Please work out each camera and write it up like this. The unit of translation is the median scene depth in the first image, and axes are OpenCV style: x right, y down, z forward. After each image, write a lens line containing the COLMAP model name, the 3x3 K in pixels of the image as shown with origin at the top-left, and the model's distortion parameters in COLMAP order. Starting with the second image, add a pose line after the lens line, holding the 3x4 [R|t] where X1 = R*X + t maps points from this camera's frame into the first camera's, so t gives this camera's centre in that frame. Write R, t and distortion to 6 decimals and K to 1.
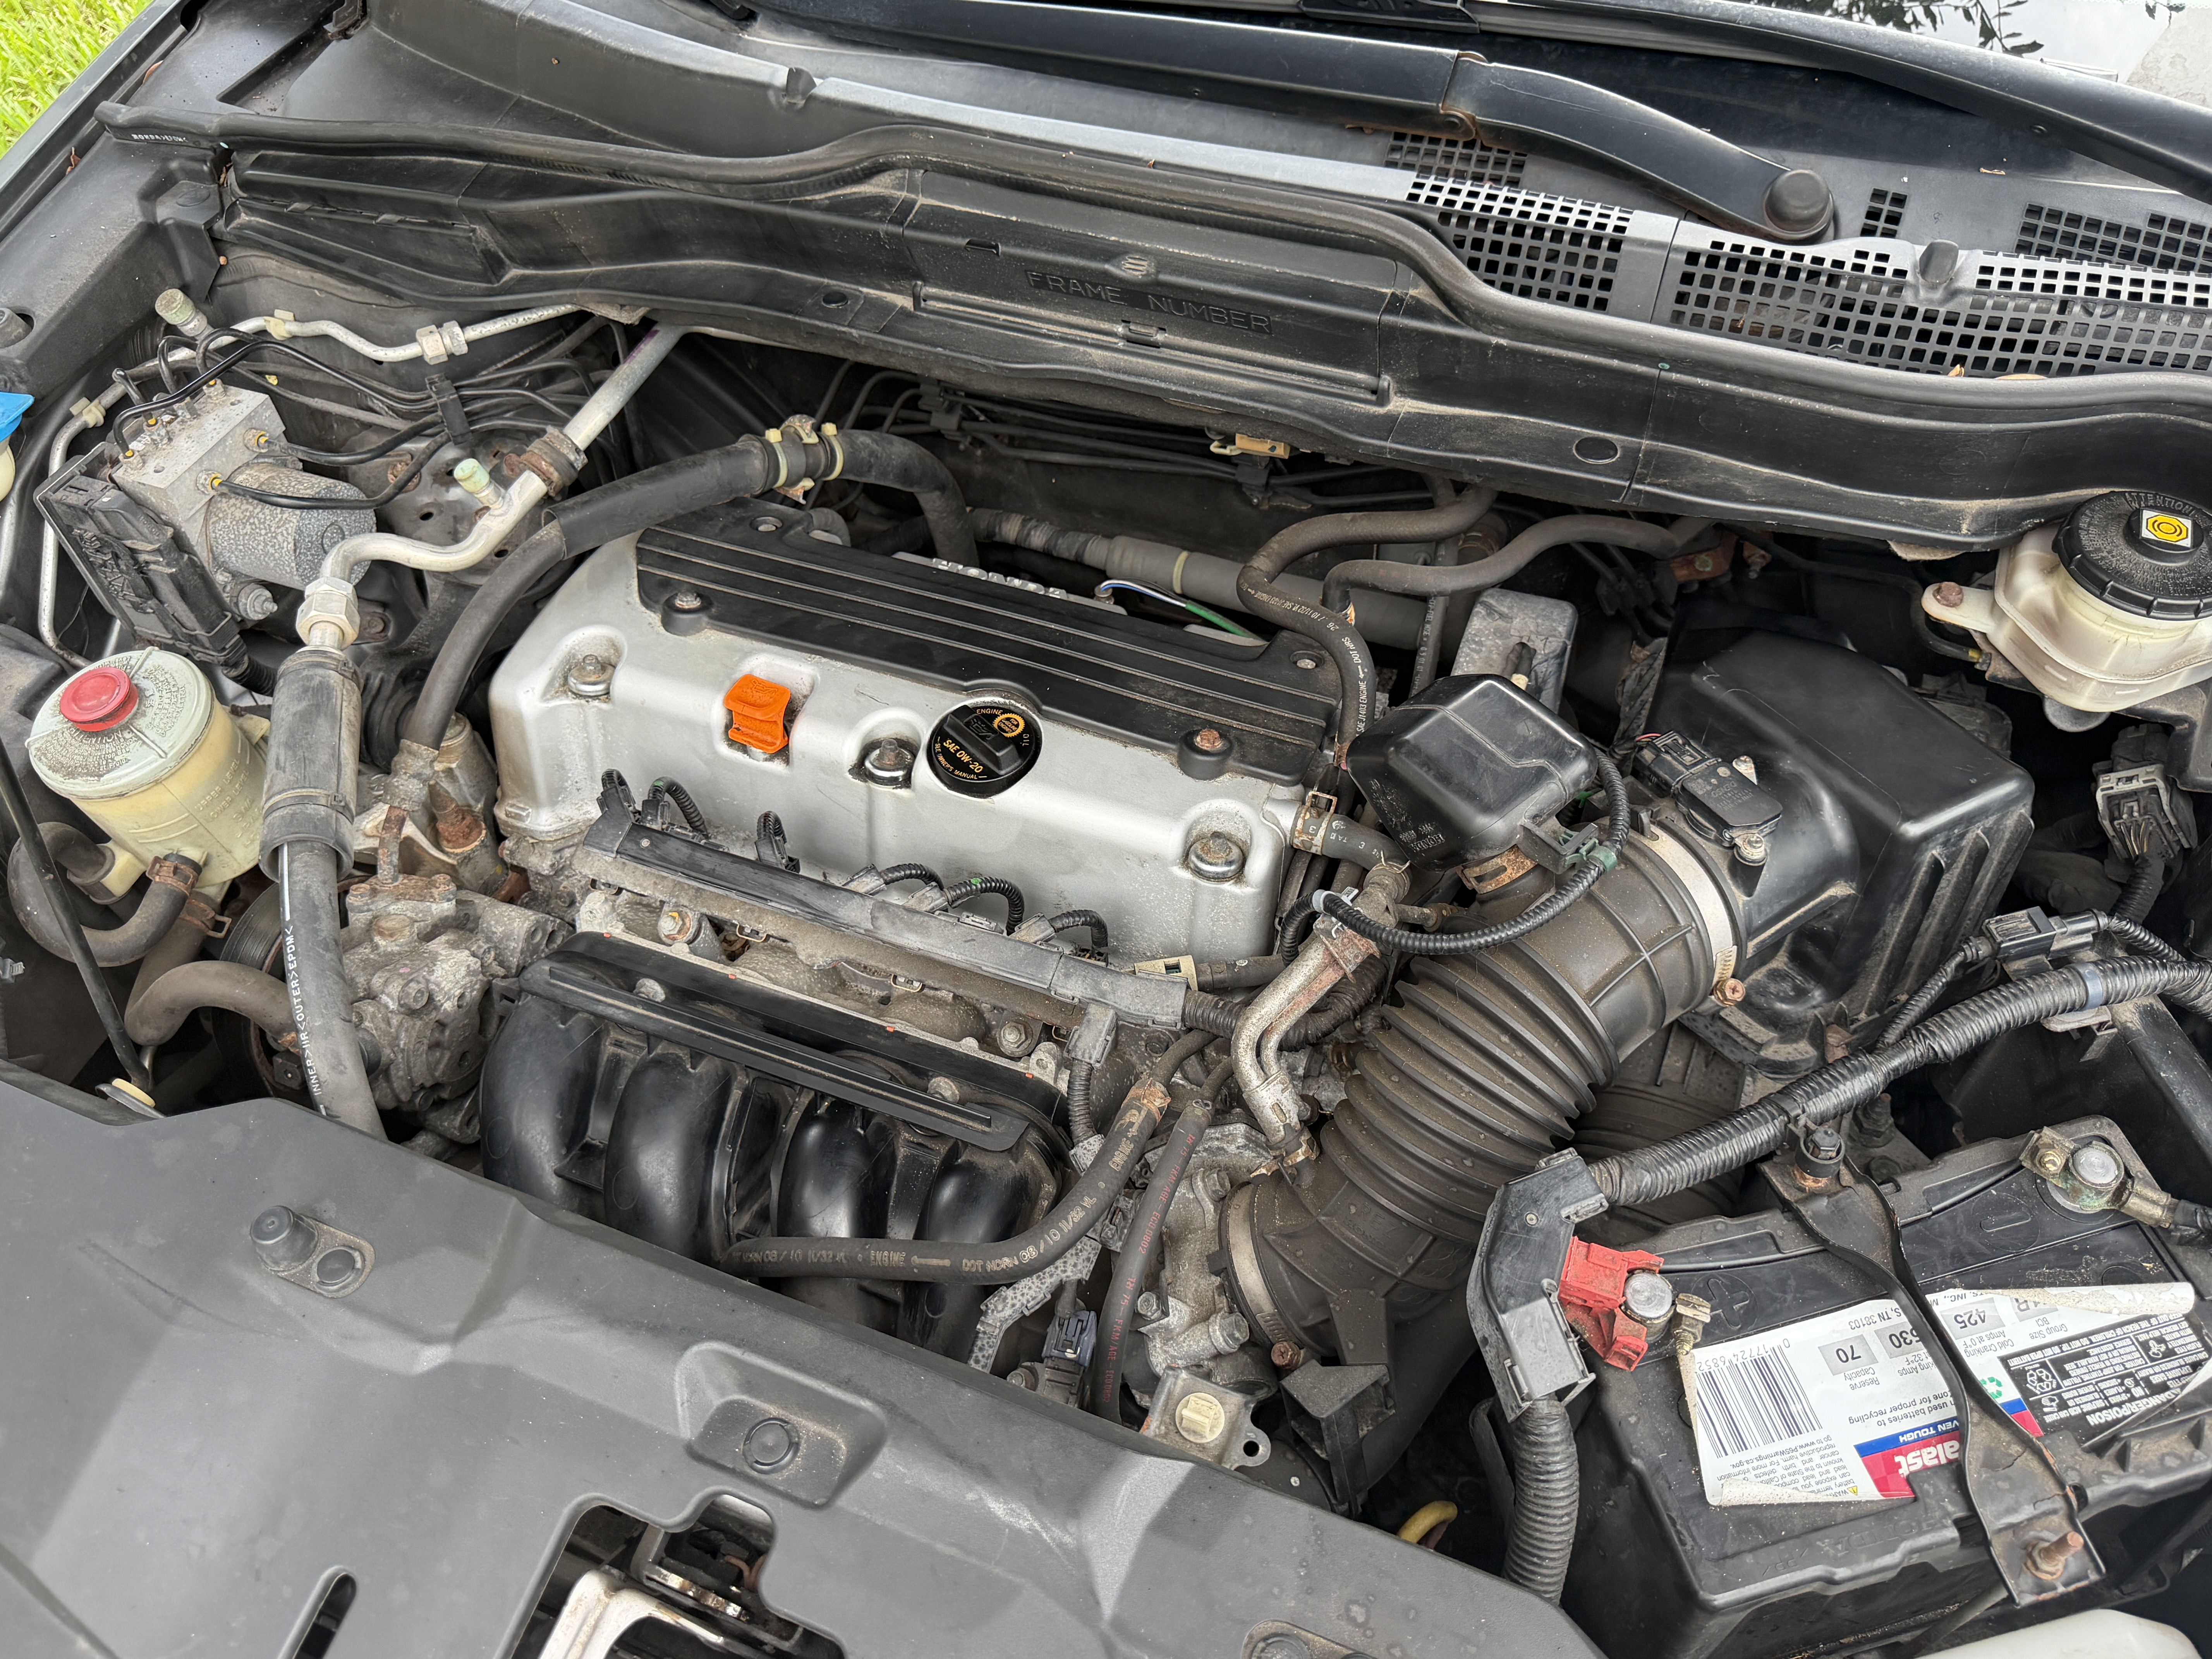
lens RADIAL K [[1685.5, 0, 1092.1], [0, 1685.5, 828.7], [0, 0, 1]] dist [-0.035641, -0.020691]
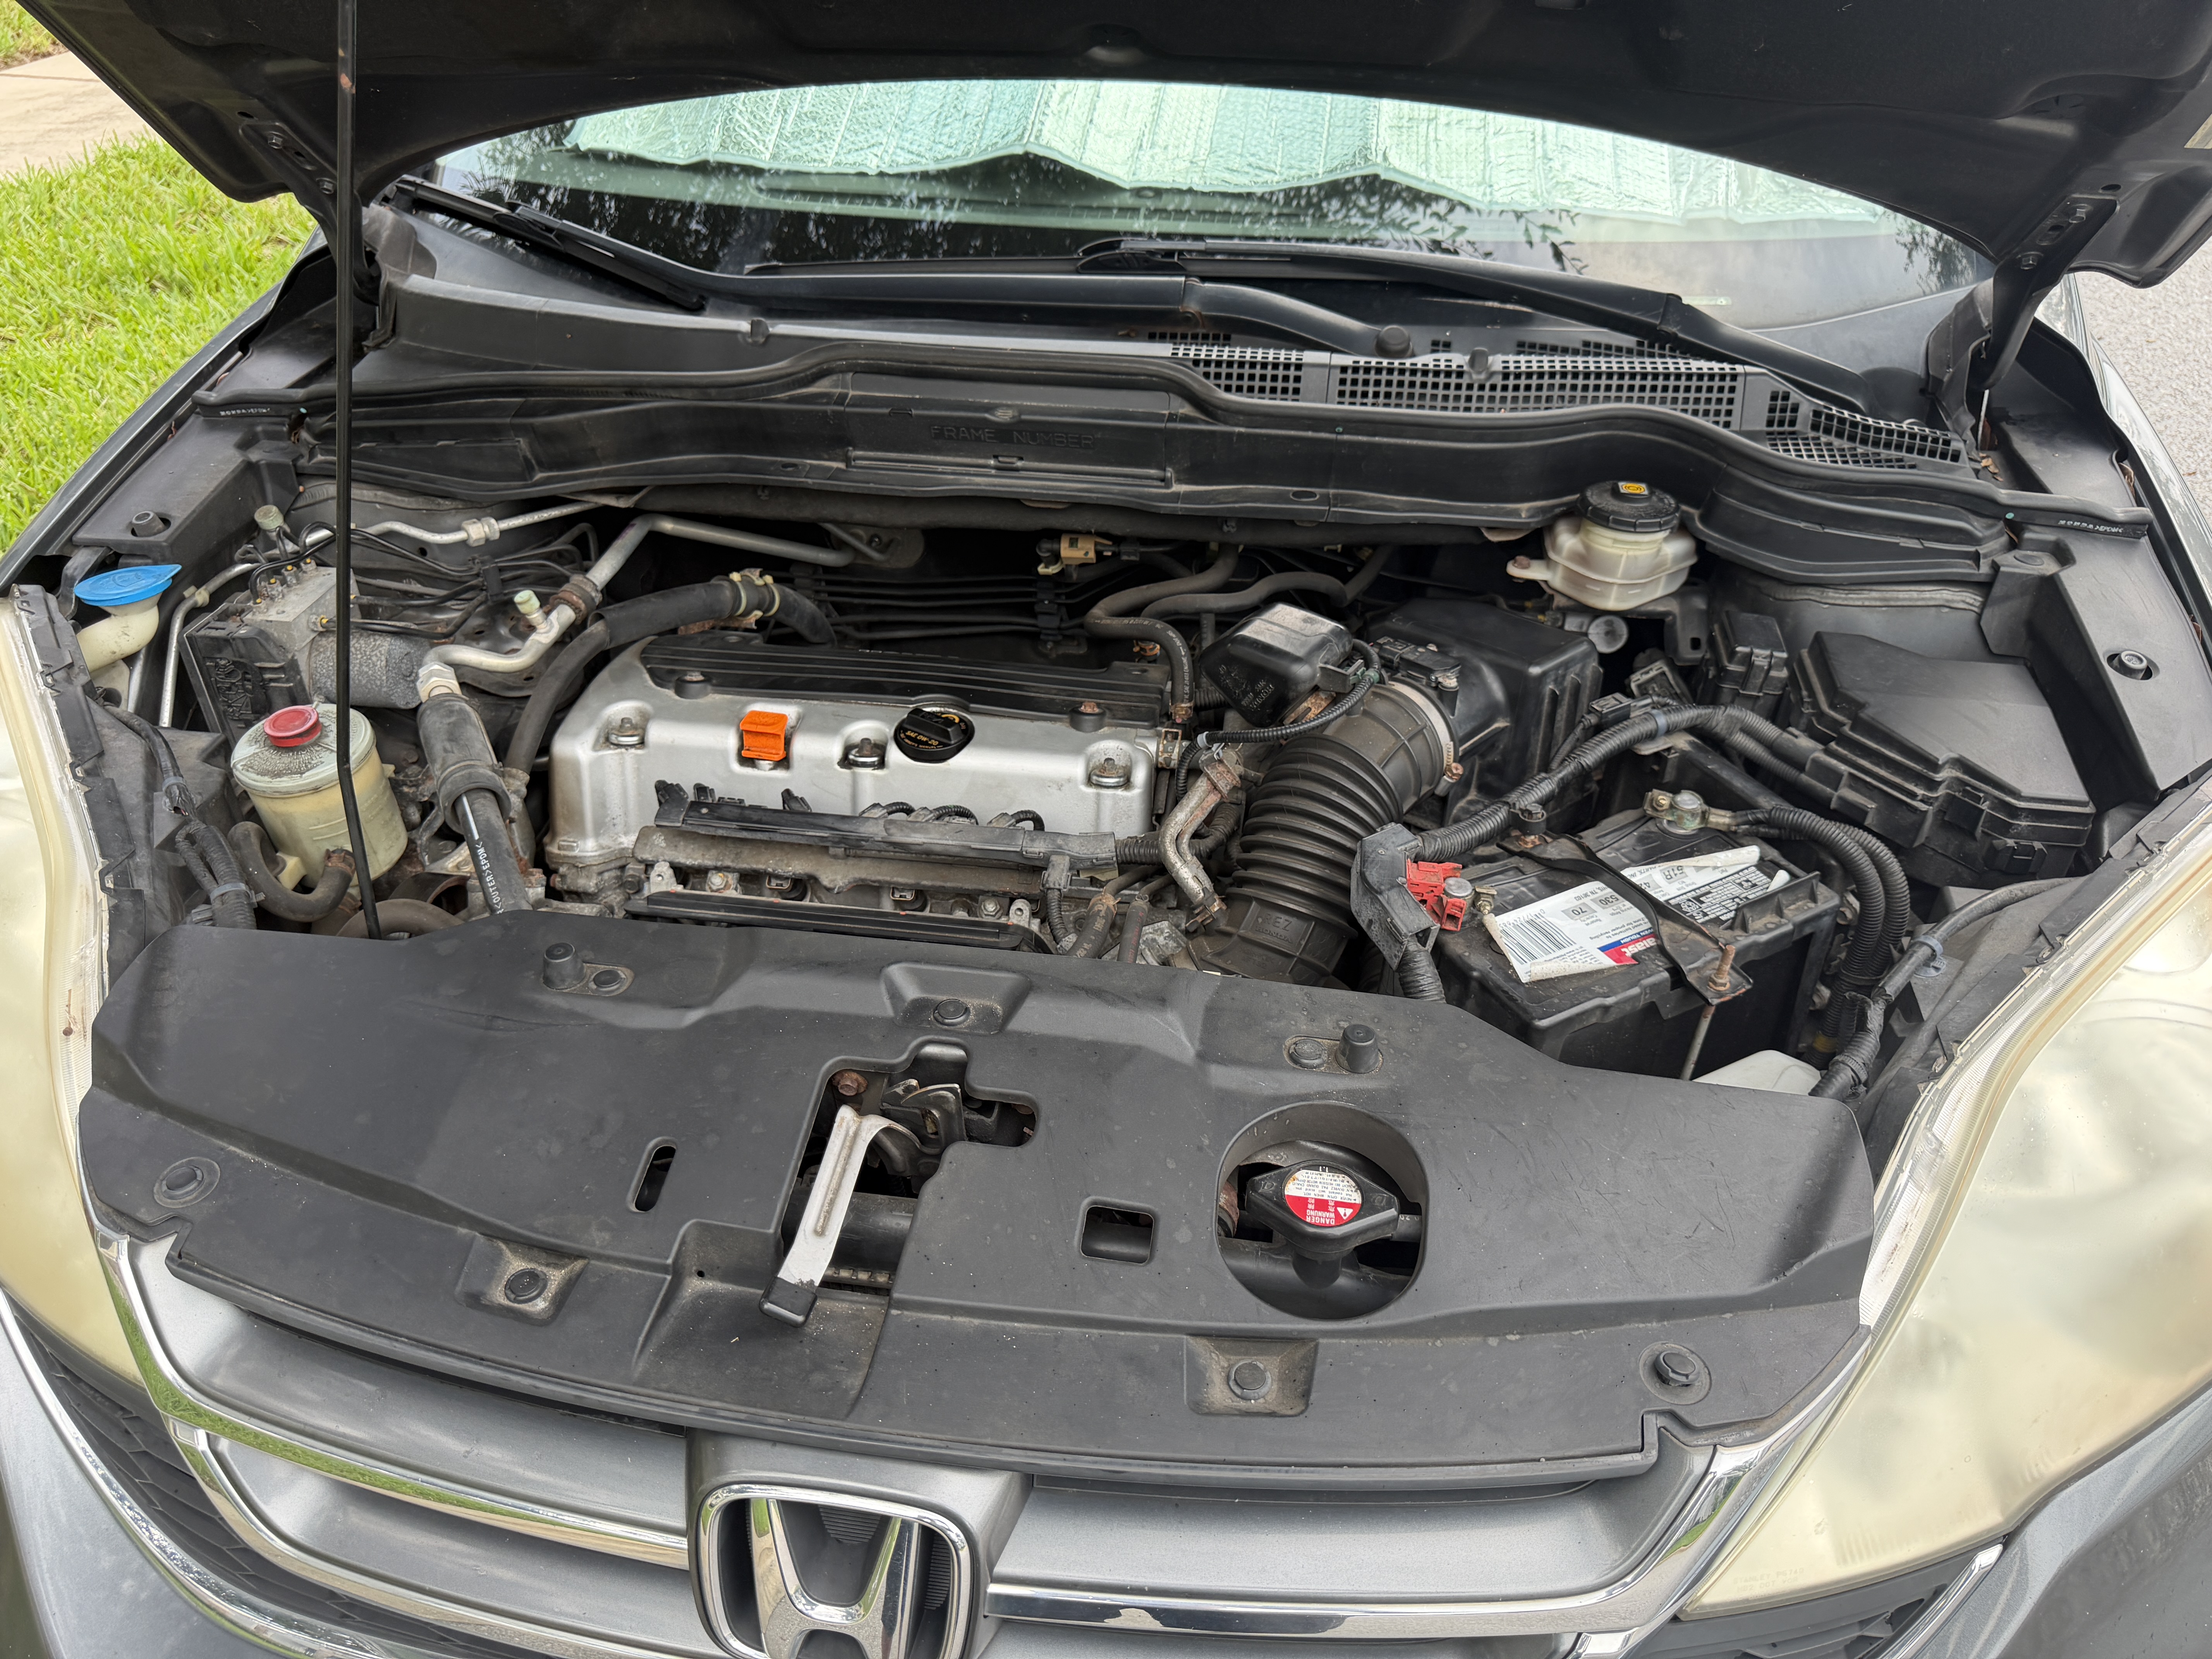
lens RADIAL K [[1531.7, 0, 1106.7], [0, 1531.7, 828.7], [0, 0, 1]] dist [-0.052792, -0.029095]
pose [[0.966001, -0.097657, 0.239386, -0.252963], [0.157602, 0.956422, -0.245803, 0.389396], [-0.204950, 0.275173, 0.939295, -0.244321]]
